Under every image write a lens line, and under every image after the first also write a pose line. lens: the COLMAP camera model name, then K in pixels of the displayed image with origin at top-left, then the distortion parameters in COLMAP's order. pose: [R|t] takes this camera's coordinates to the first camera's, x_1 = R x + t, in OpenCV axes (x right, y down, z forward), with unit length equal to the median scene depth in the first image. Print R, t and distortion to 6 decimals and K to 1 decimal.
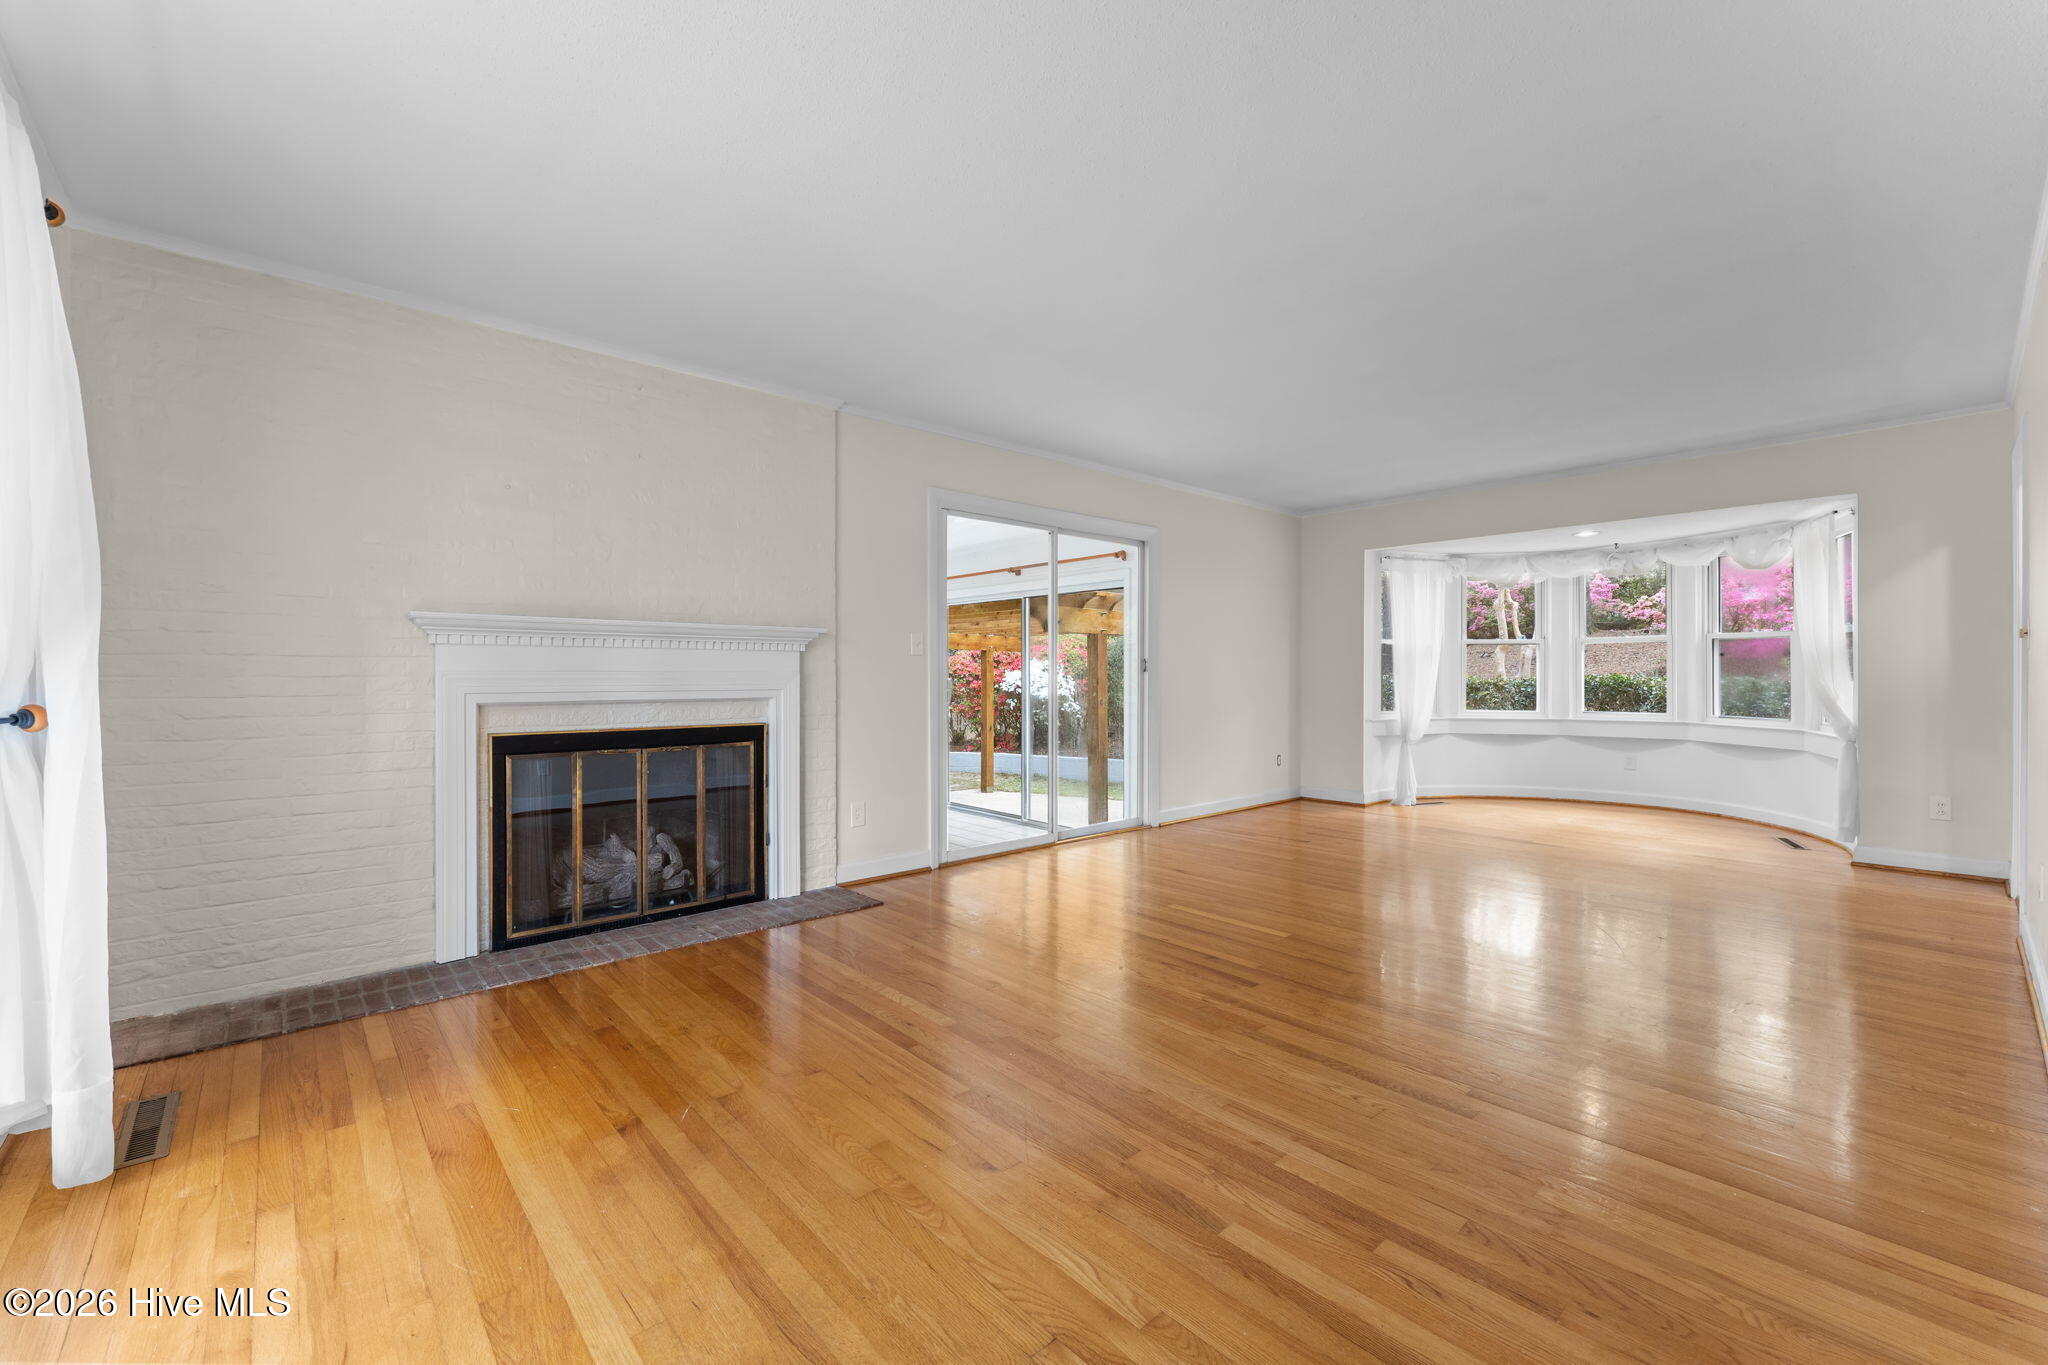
lens RADIAL K [[834.3, 0, 1009.2], [0, 834.3, 675.5], [0, 0, 1]] dist [0.000166, -0.000034]
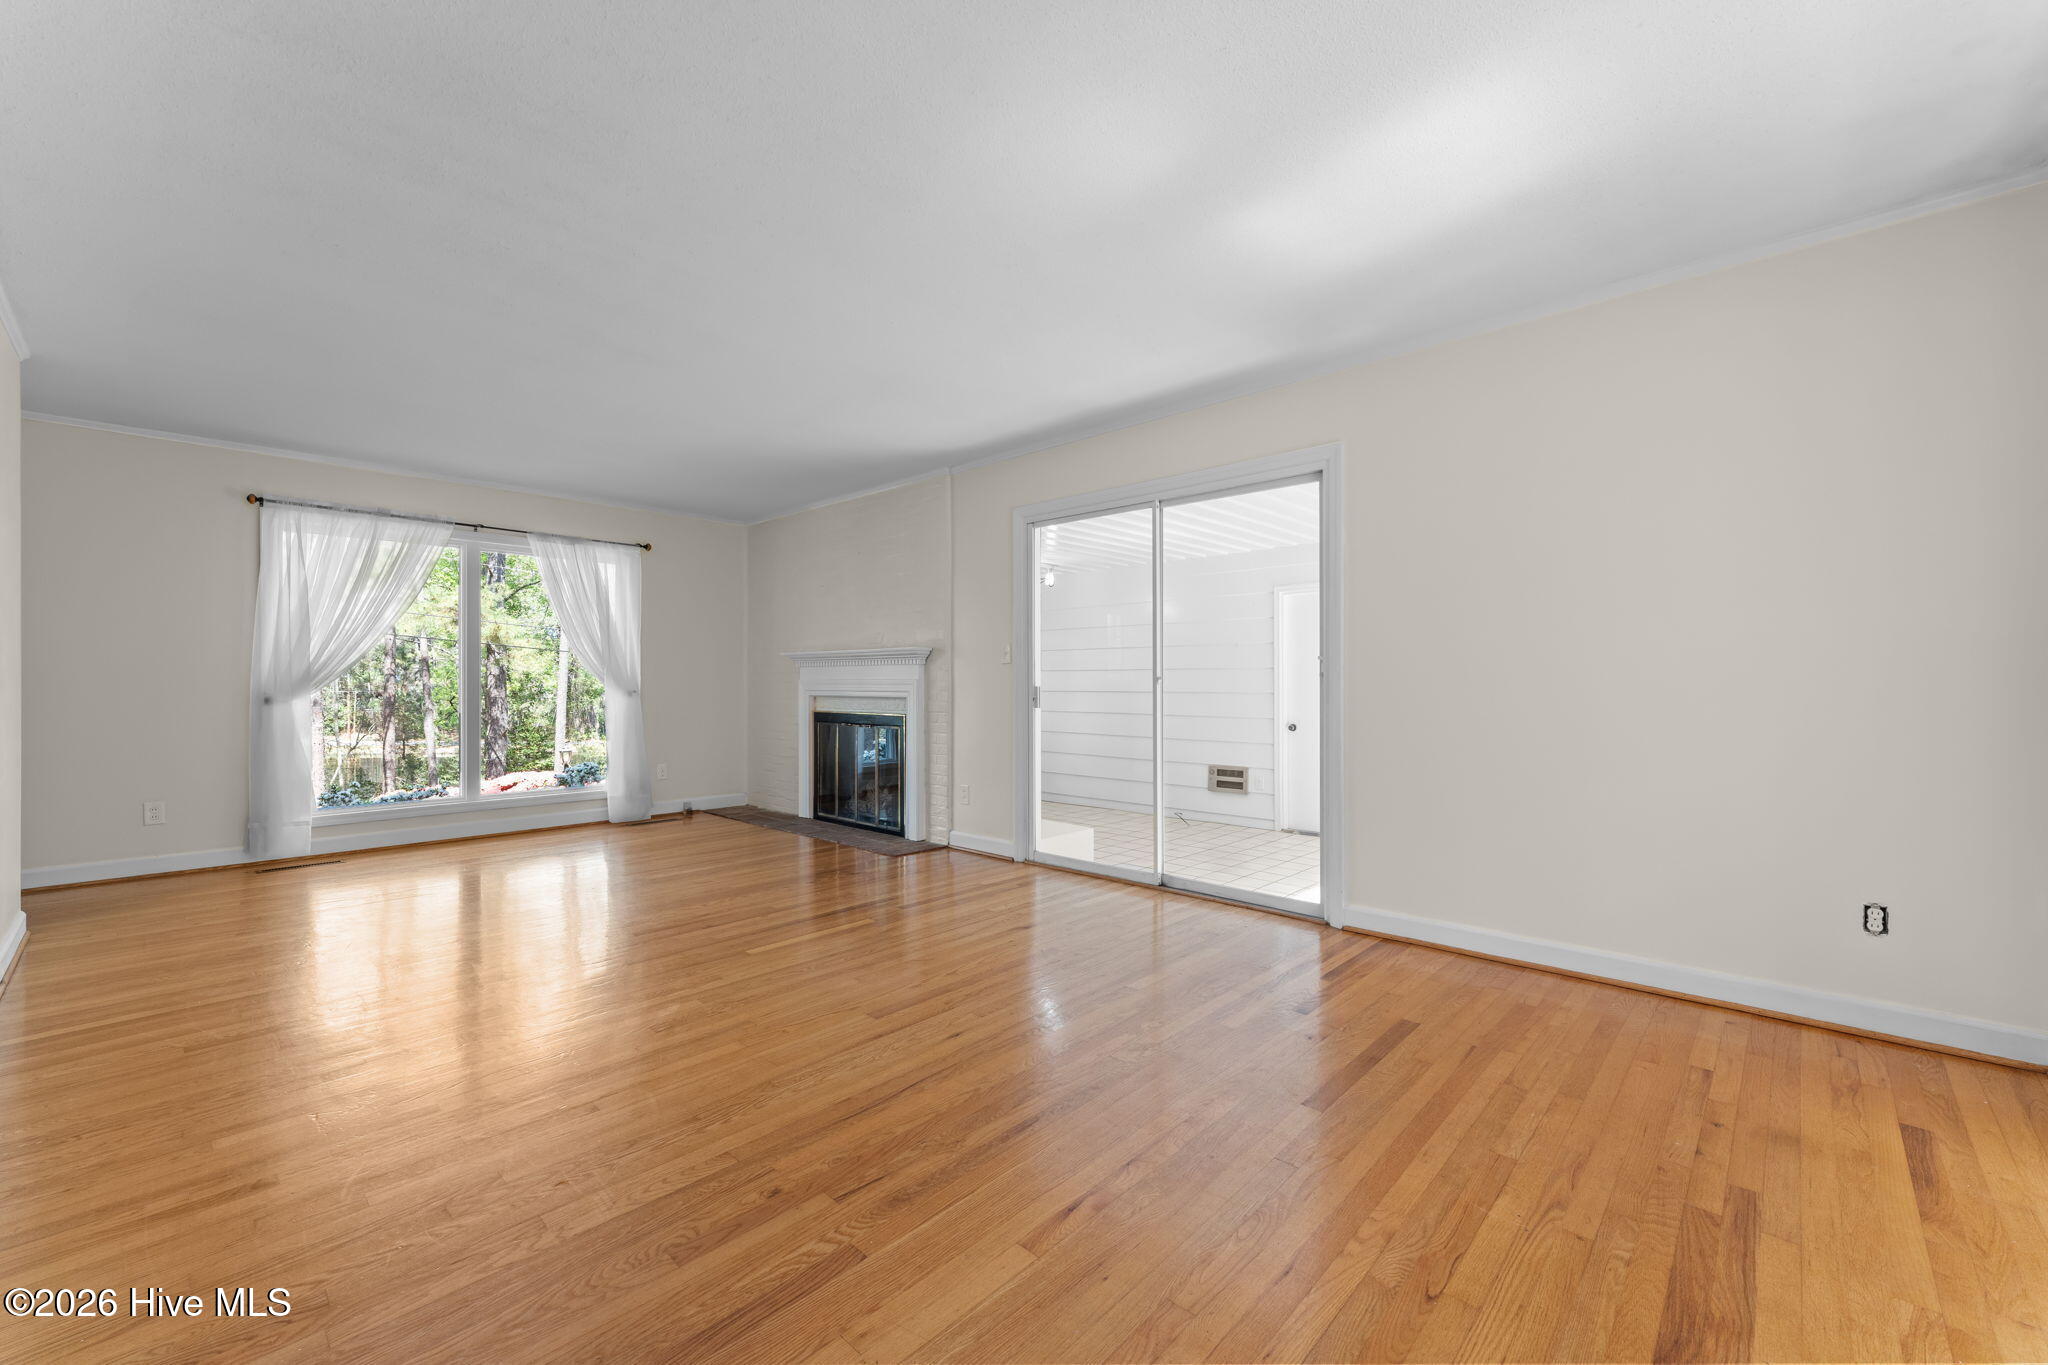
lens RADIAL K [[825.7, 0, 1018.7], [0, 825.7, 682.2], [0, 0, 1]] dist [-0.000367, 0.000310]
pose [[0.098631, 0.004190, -0.995115, 0.850981], [0.000476, 0.999991, 0.004258, -0.003839], [0.995124, -0.000894, 0.098628, 0.785336]]
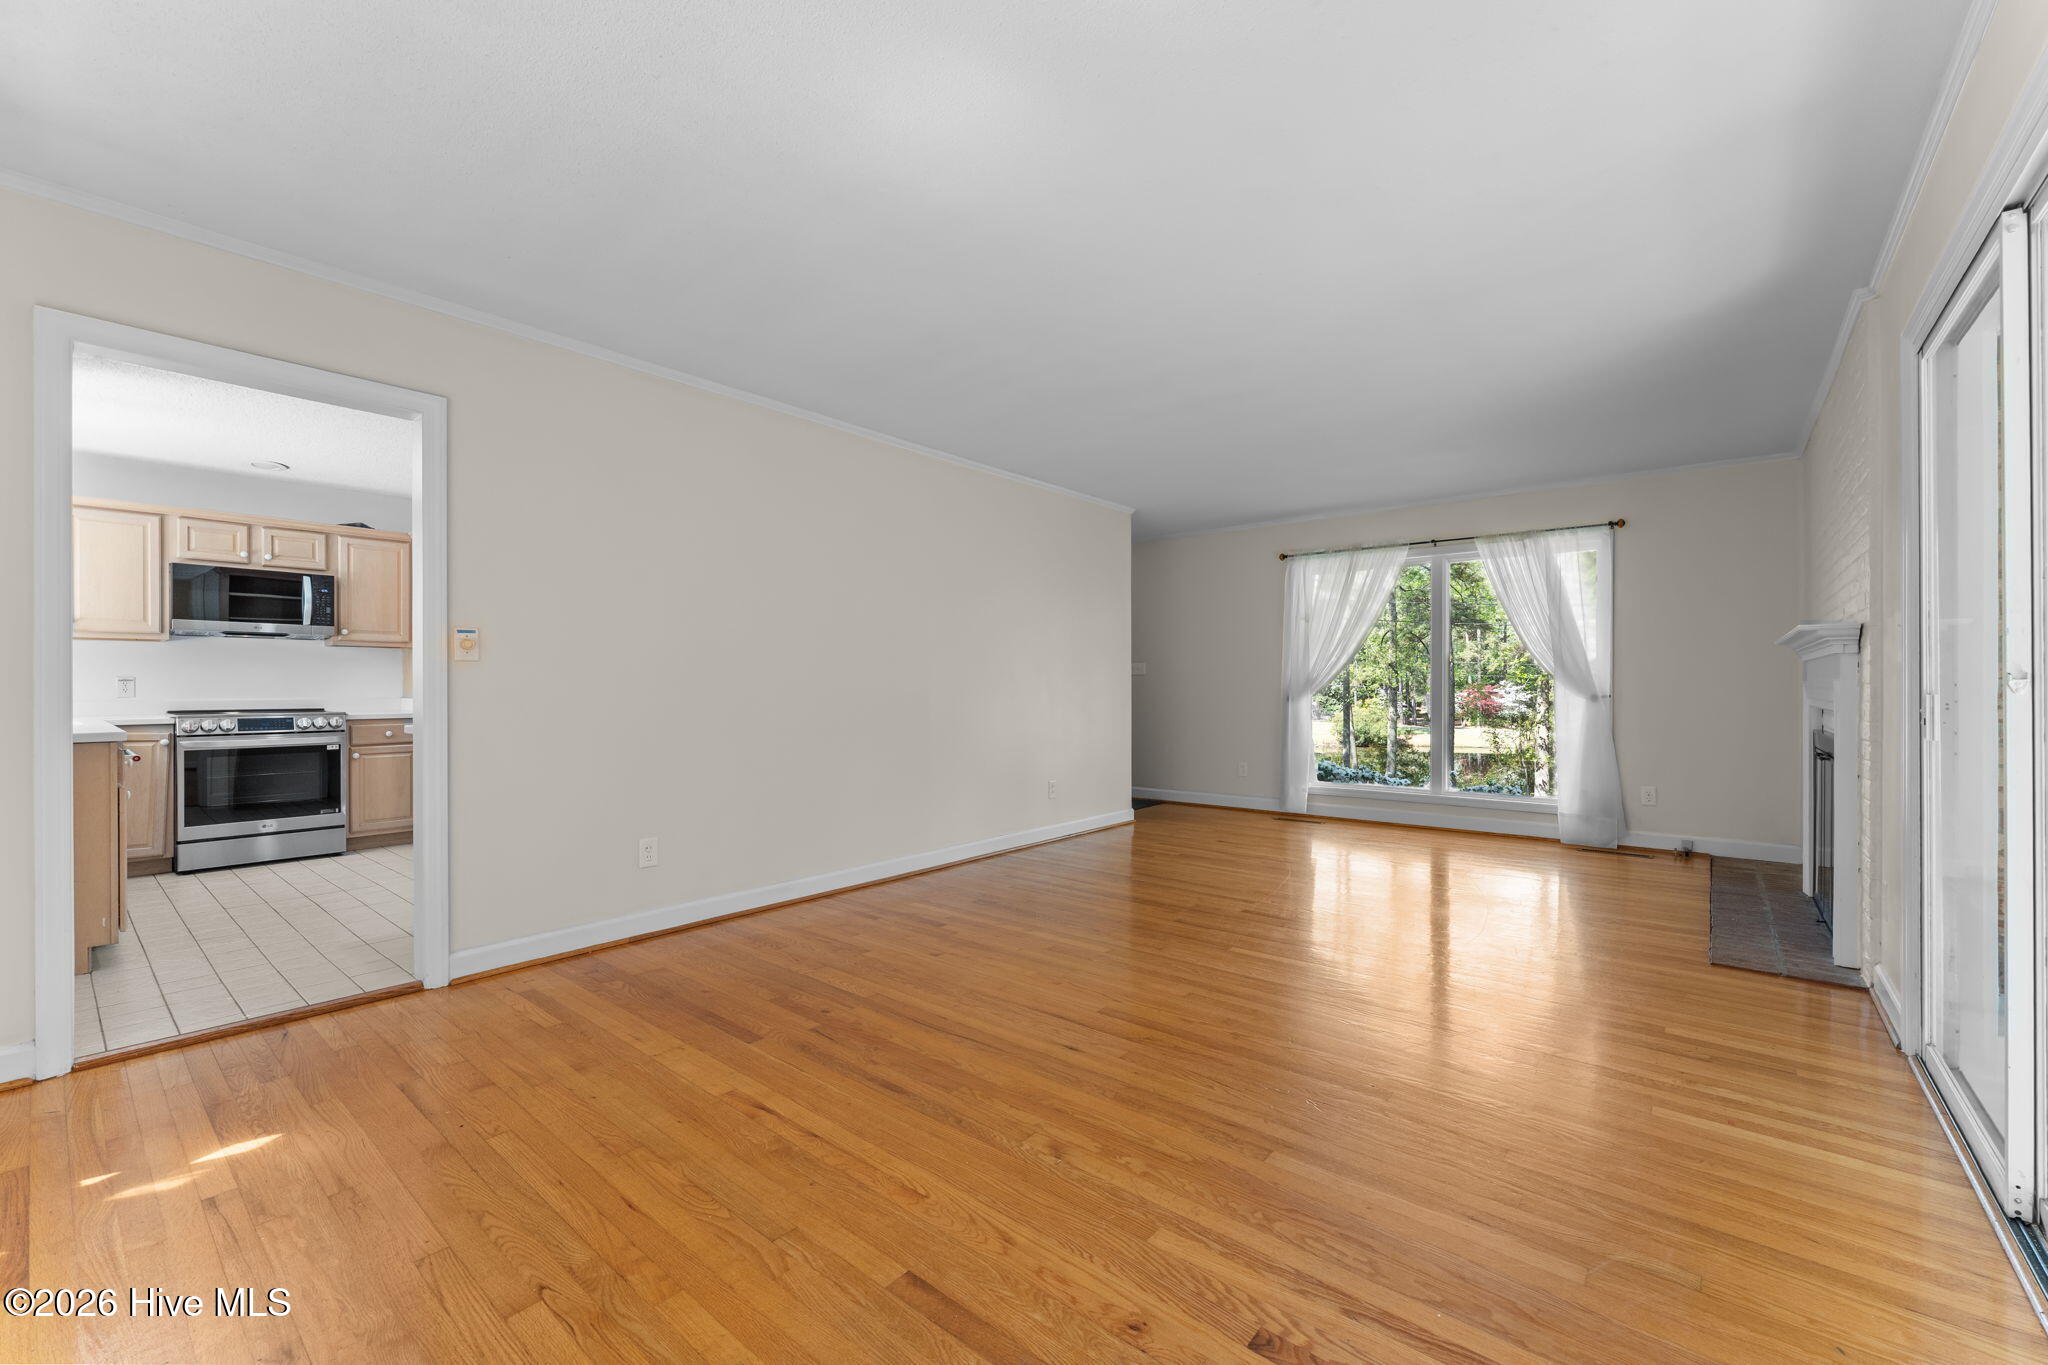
lens RADIAL K [[825.7, 0, 1018.7], [0, 825.7, 682.2], [0, 0, 1]] dist [-0.000367, 0.000310]
pose [[-0.987974, 0.005178, -0.154536, 0.467393], [0.005787, 0.999977, -0.003487, -0.003119], [0.154514, -0.004339, -0.987981, 1.261054]]
